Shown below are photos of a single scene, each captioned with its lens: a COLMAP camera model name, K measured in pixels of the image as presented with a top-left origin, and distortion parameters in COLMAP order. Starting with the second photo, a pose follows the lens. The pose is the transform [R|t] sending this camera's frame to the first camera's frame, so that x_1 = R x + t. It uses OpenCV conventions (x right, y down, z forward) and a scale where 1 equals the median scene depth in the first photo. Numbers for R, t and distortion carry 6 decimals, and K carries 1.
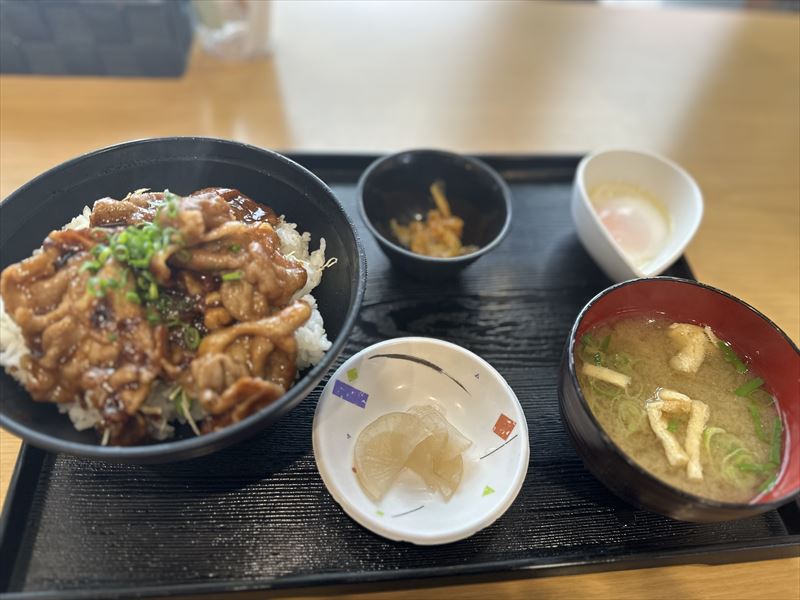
lens RADIAL K [[559.5, 0, 400.0], [0, 559.5, 300.0], [0, 0, 1]] dist [-0.369170, 0.596615]
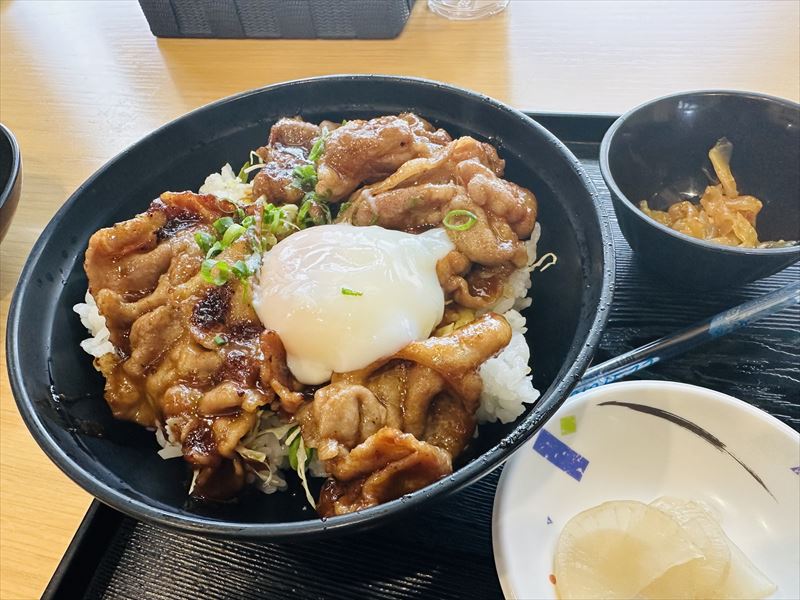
lens RADIAL K [[546.5, 0, 400.0], [0, 546.5, 300.0], [0, 0, 1]] dist [-0.231753, 0.409144]
pose [[0.919907, 0.096251, -0.380140, -0.053597], [-0.083926, 0.995271, 0.048909, -0.036336], [0.383050, -0.013088, 0.923635, 0.426842]]
